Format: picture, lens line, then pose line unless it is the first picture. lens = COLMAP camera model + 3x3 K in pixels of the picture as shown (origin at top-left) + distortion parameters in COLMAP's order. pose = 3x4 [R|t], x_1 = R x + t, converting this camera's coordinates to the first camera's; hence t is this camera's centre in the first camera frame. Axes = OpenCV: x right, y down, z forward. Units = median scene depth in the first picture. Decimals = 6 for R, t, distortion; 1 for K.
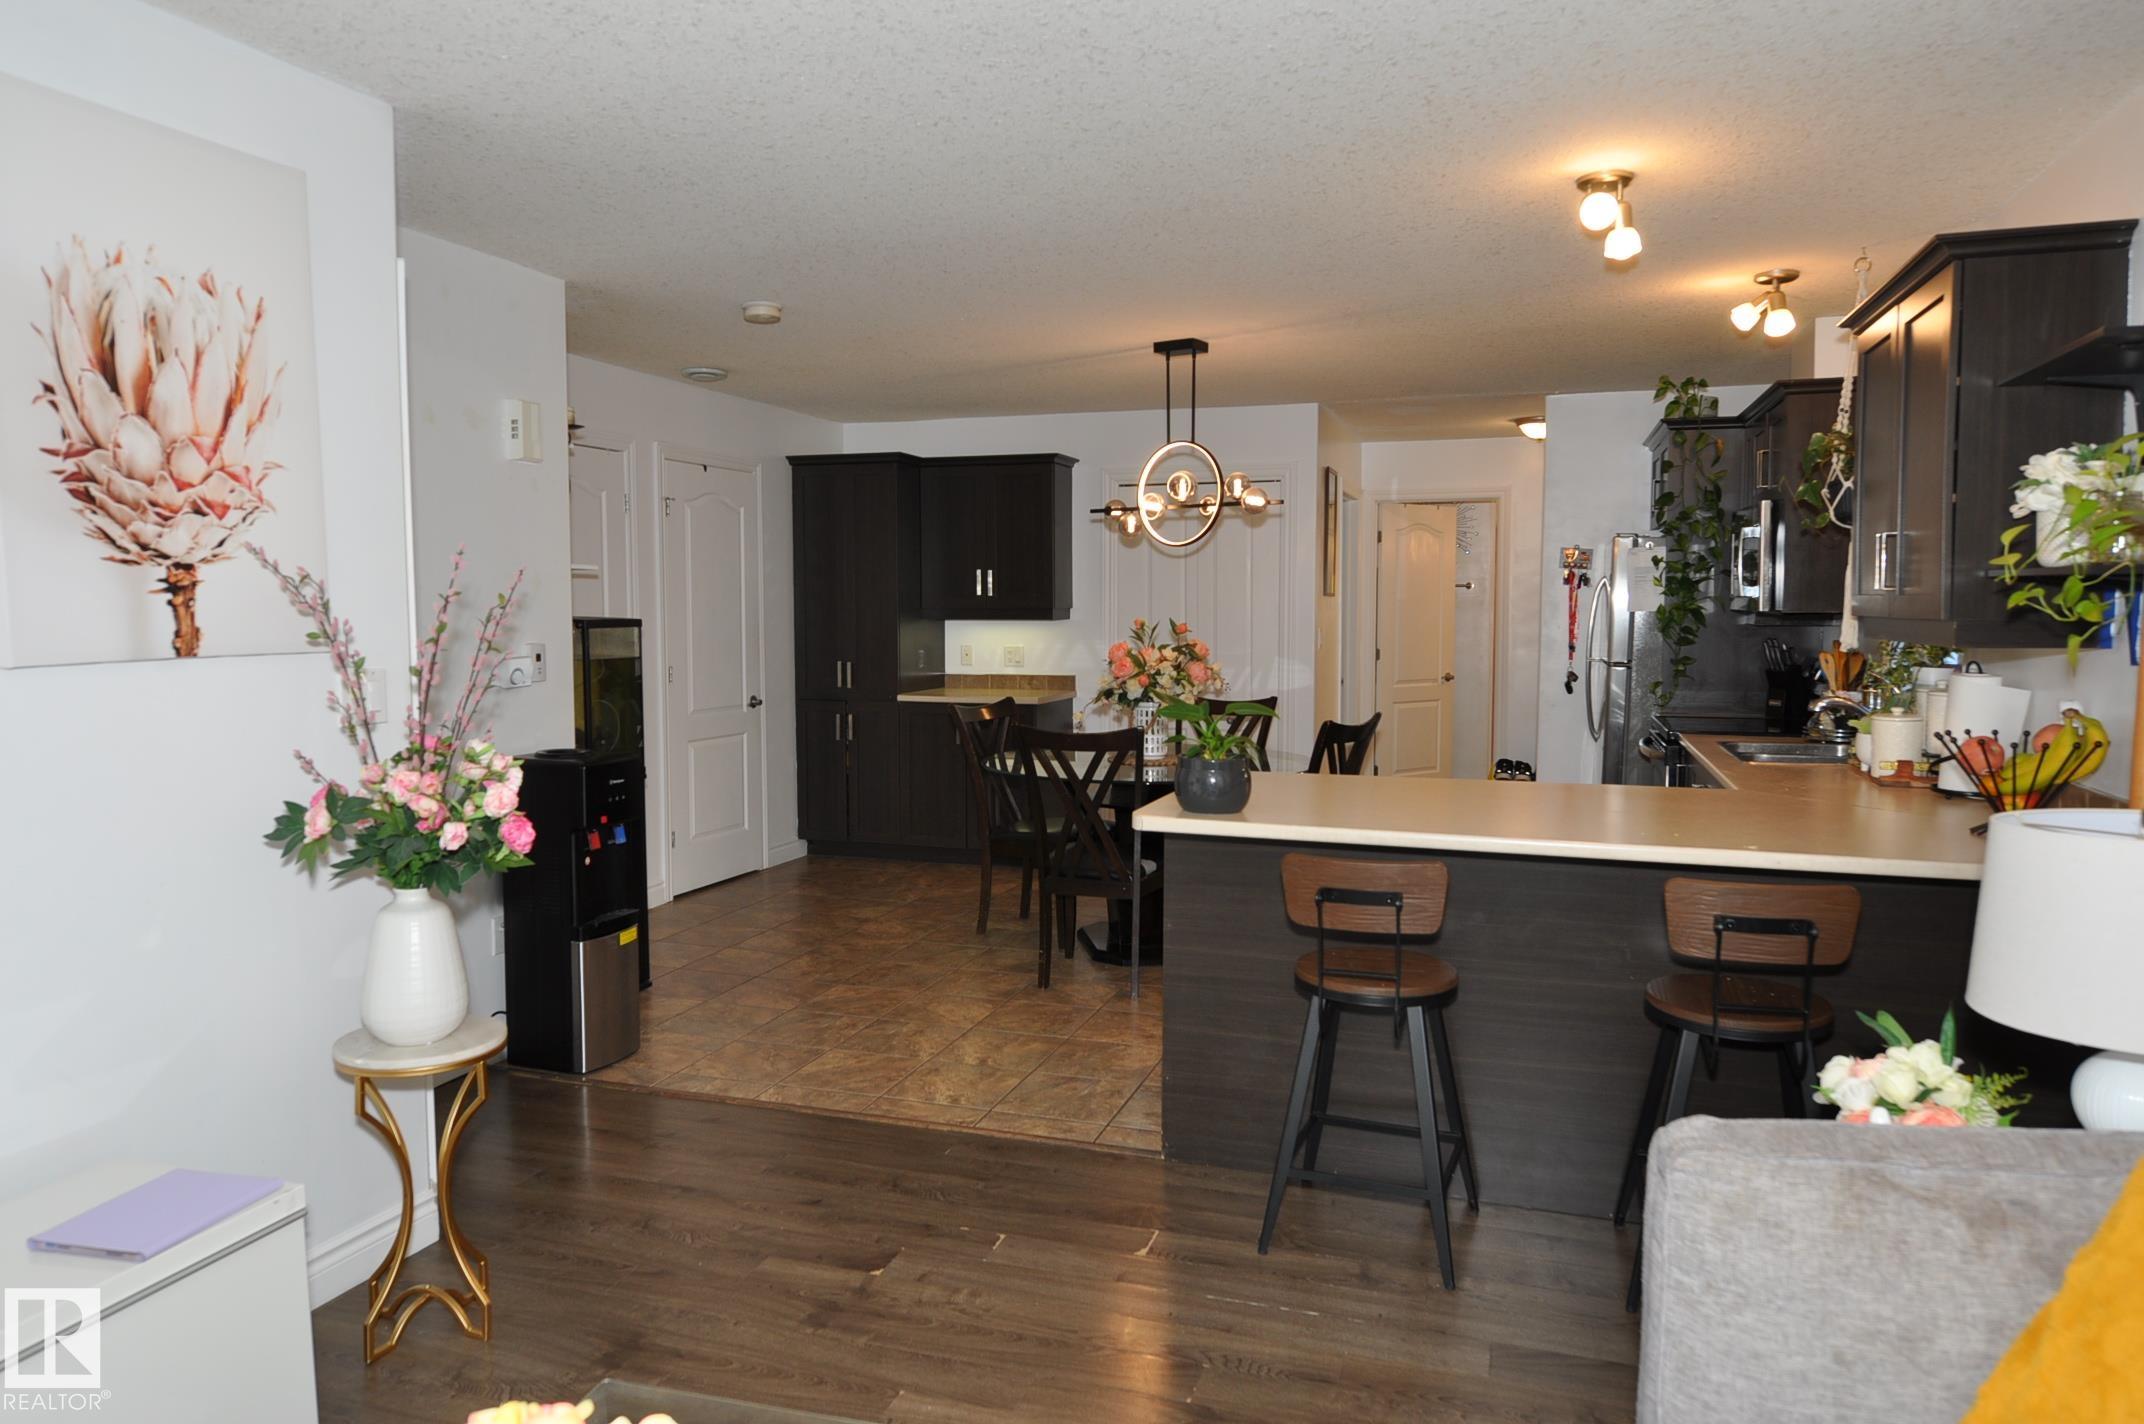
lens RADIAL K [[1413.0, 0, 1056.0], [0, 1413.0, 704.2], [0, 0, 1]] dist [-0.007481, -0.002724]
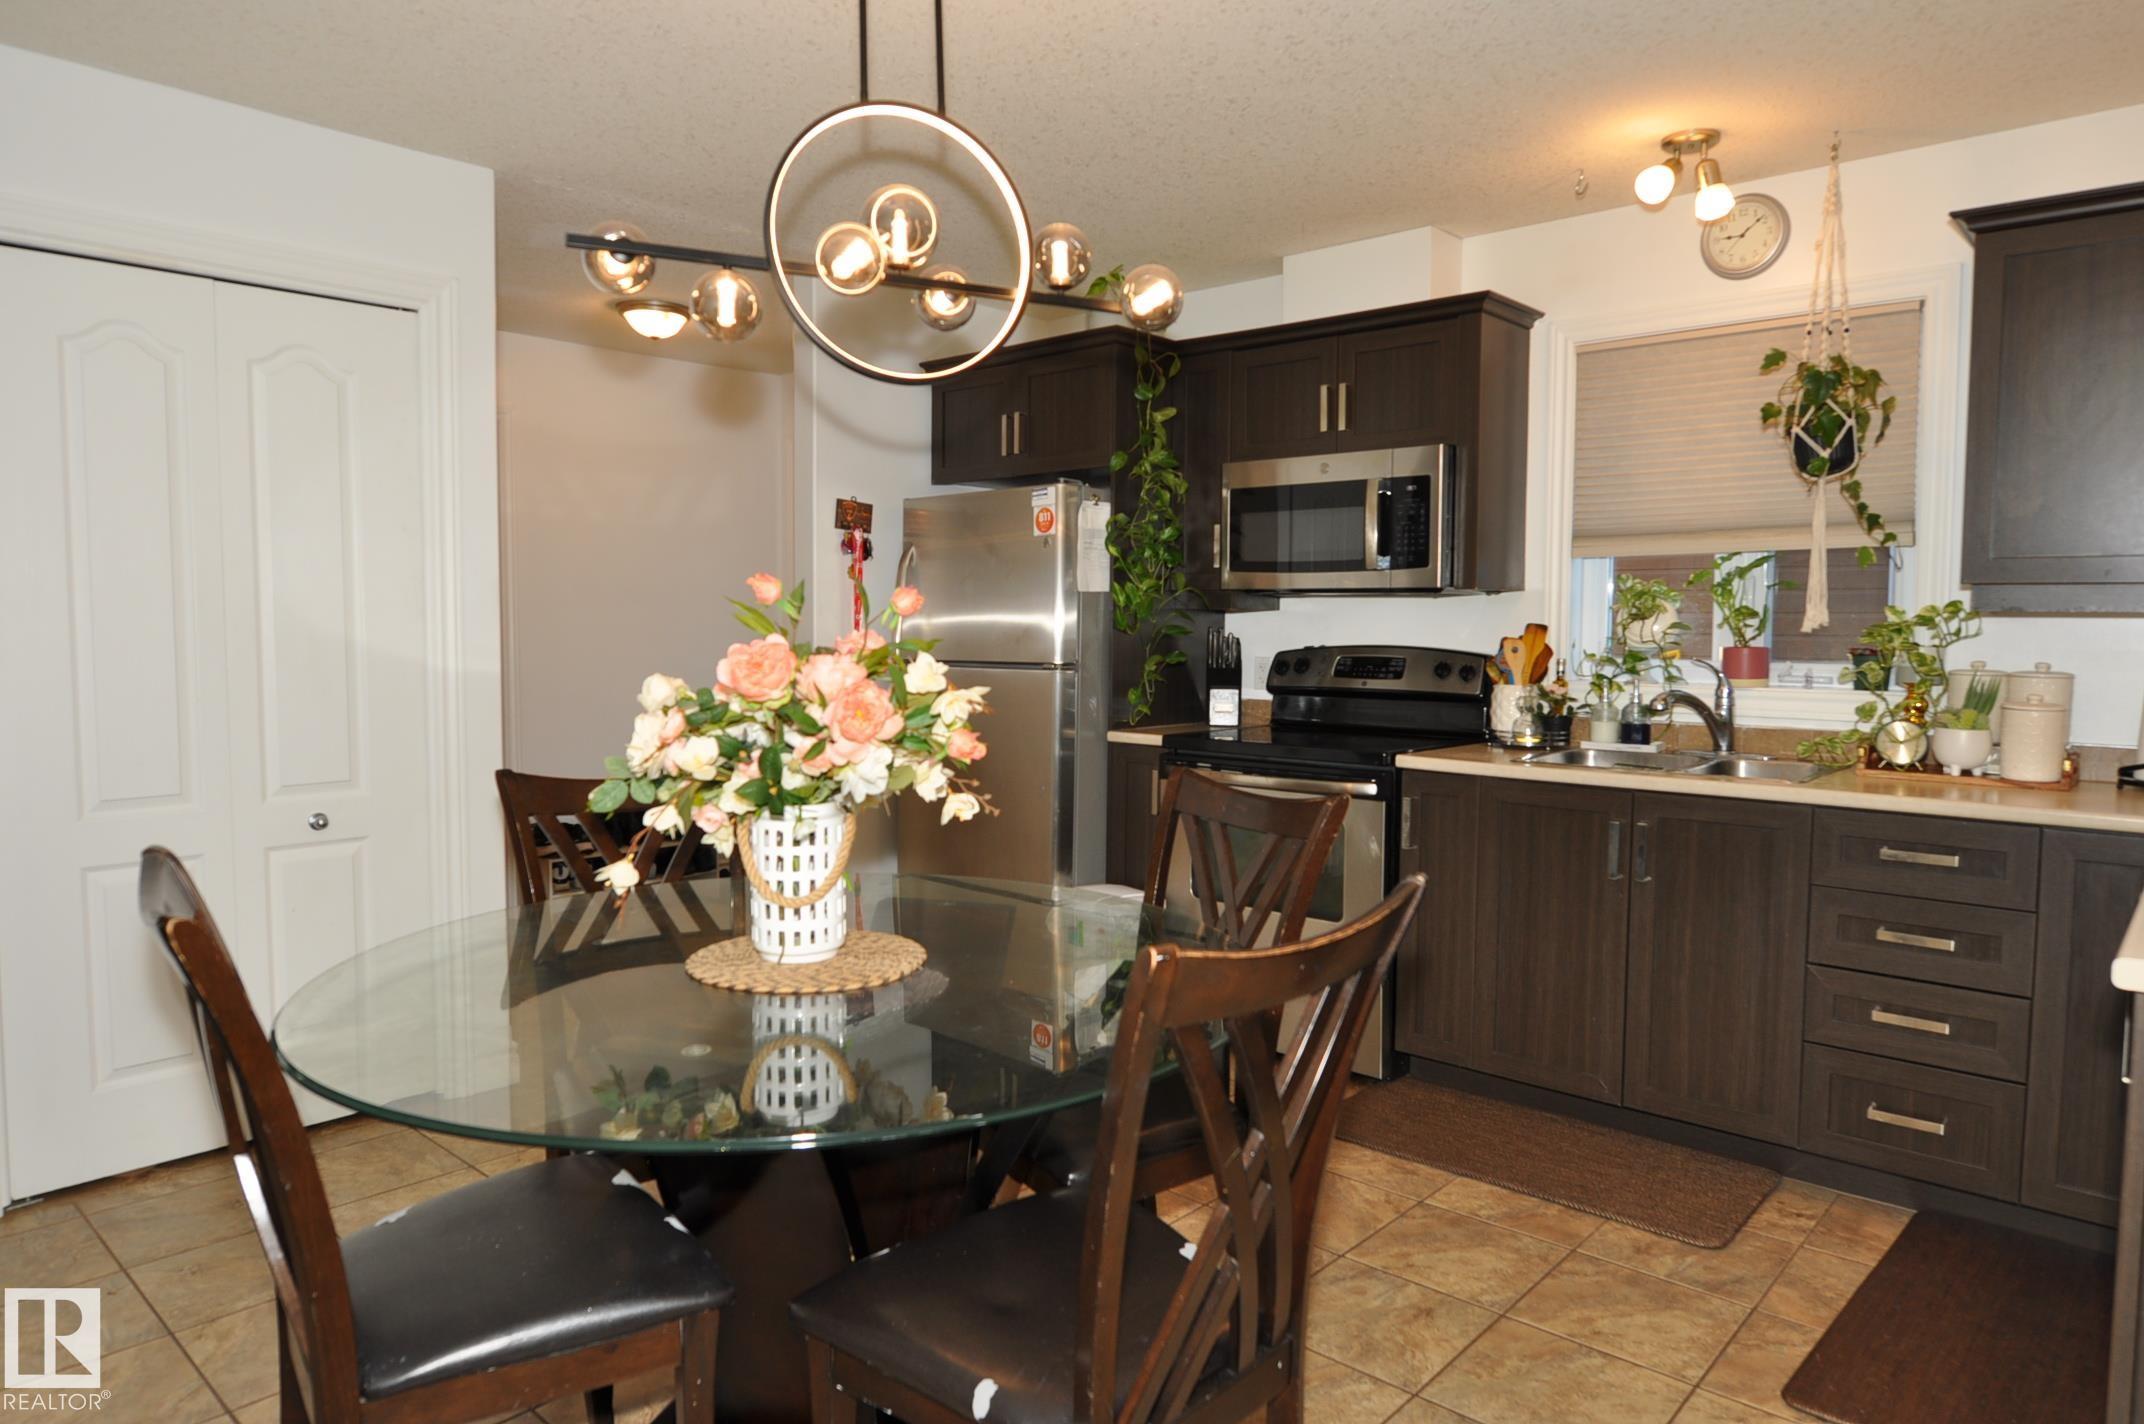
lens RADIAL K [[1301.4, 0, 1068.6], [0, 1301.4, 701.6], [0, 0, 1]] dist [-0.010440, -0.005329]
pose [[0.393022, -0.054962, 0.917885, -0.407234], [0.059983, 0.997618, 0.034053, -0.067309], [-0.917571, 0.041674, 0.395382, 1.538919]]
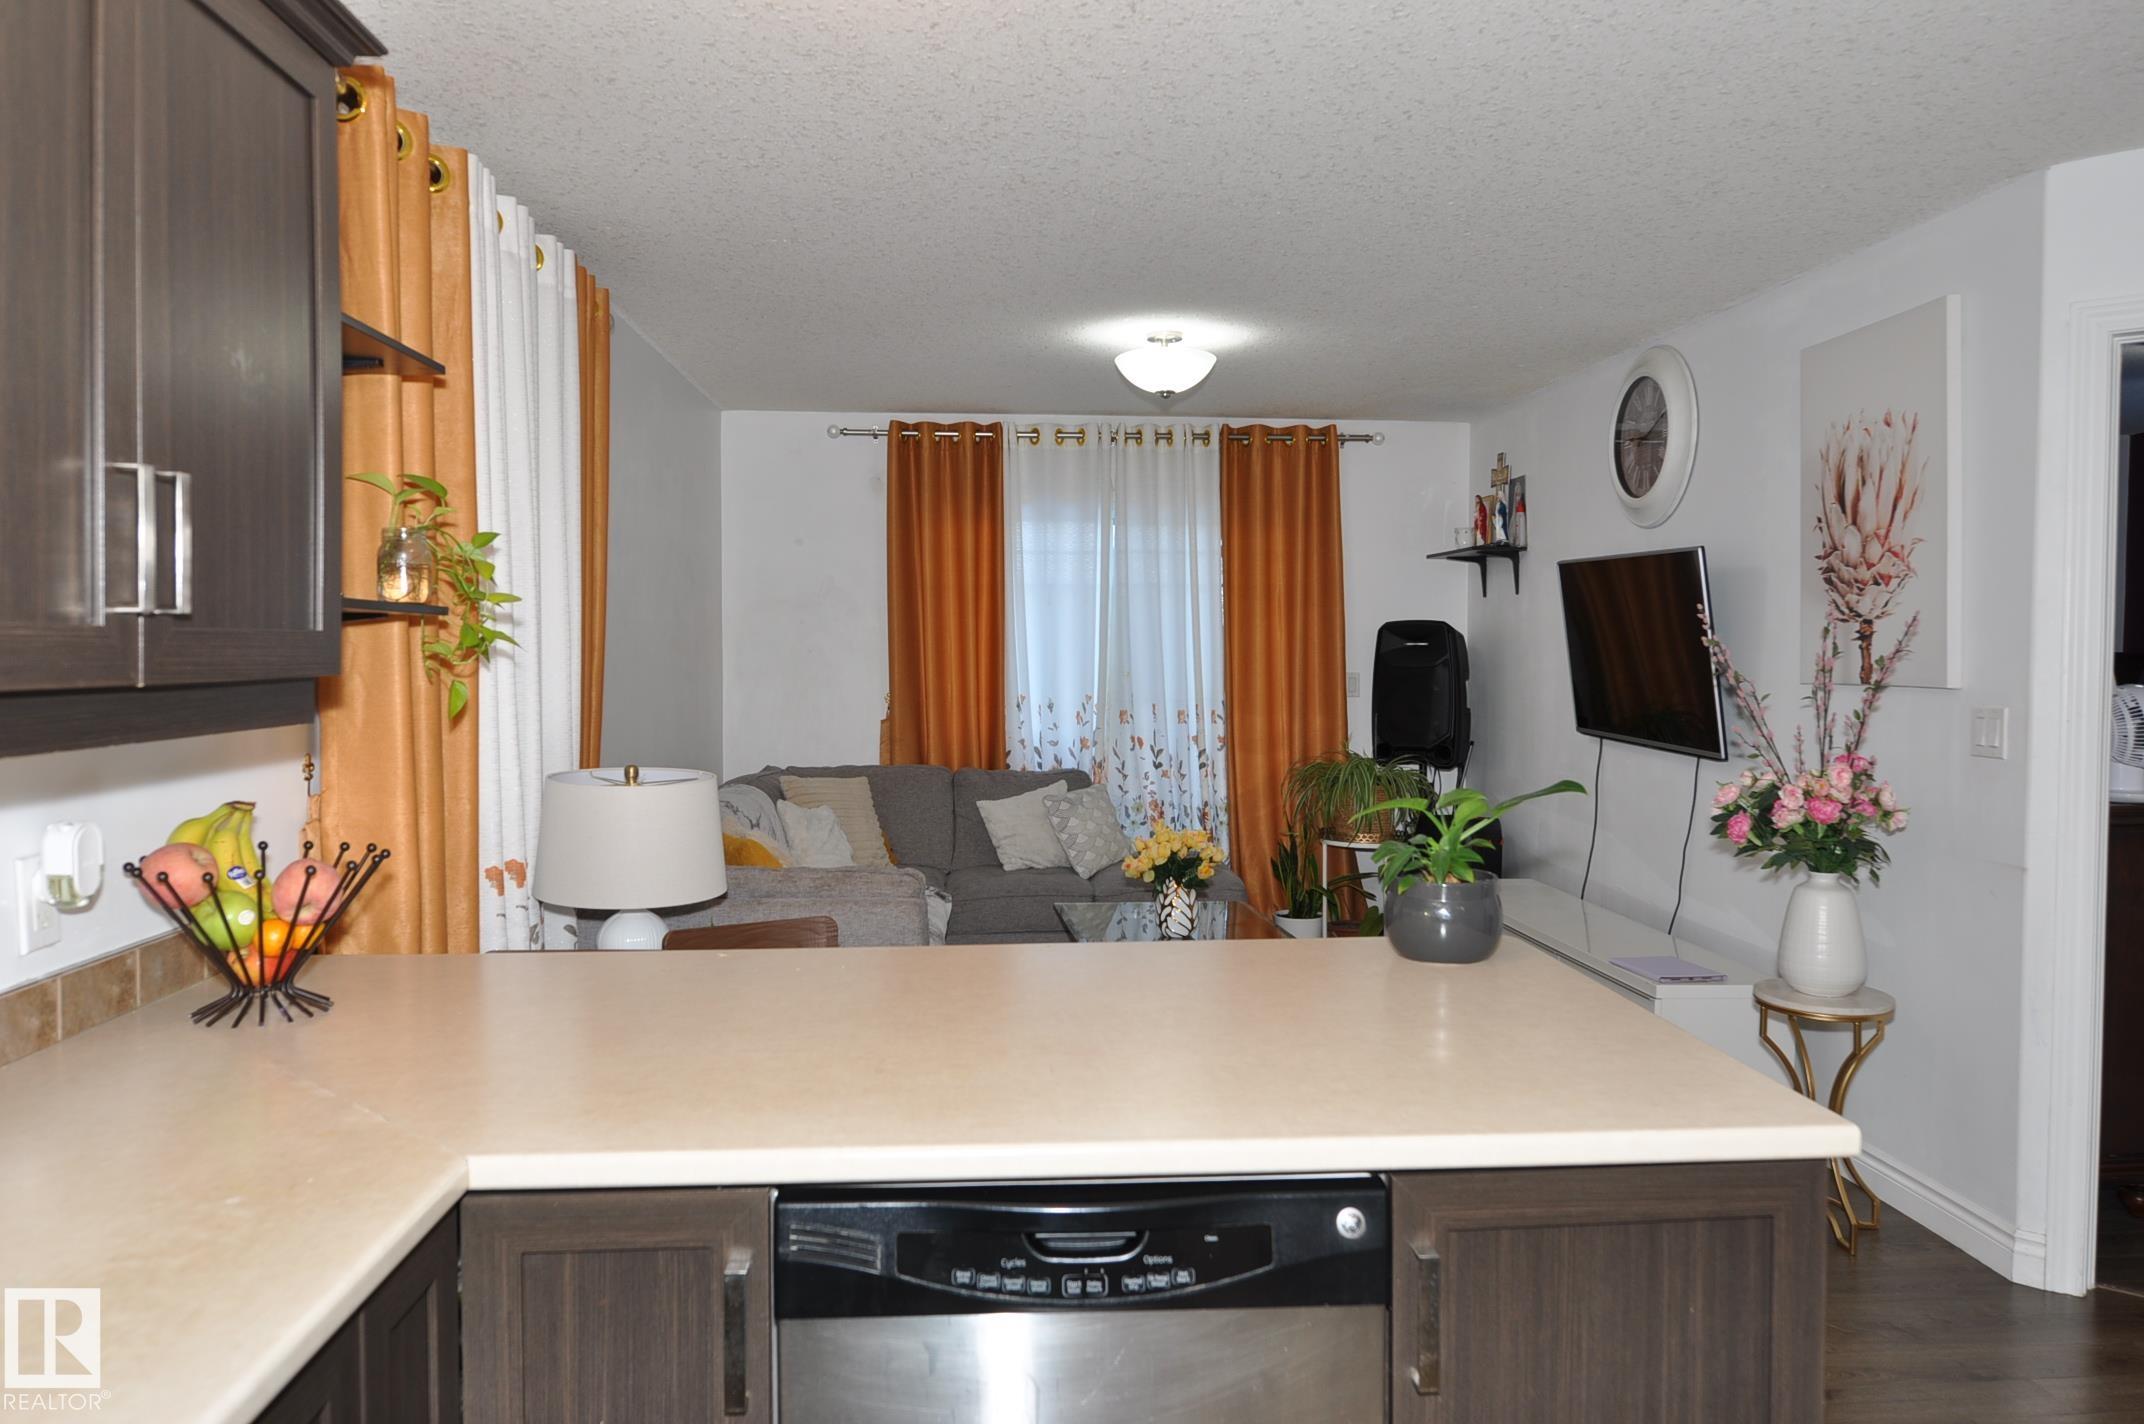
lens RADIAL K [[1445.6, 0, 1072.0], [0, 1445.6, 712.0], [0, 0, 1]] dist [-0.007663, -0.001986]
pose [[-0.918822, 0.017813, -0.394270, 0.603223], [-0.028363, 0.993418, 0.110979, -0.122728], [0.393651, 0.113153, -0.912269, 1.705808]]
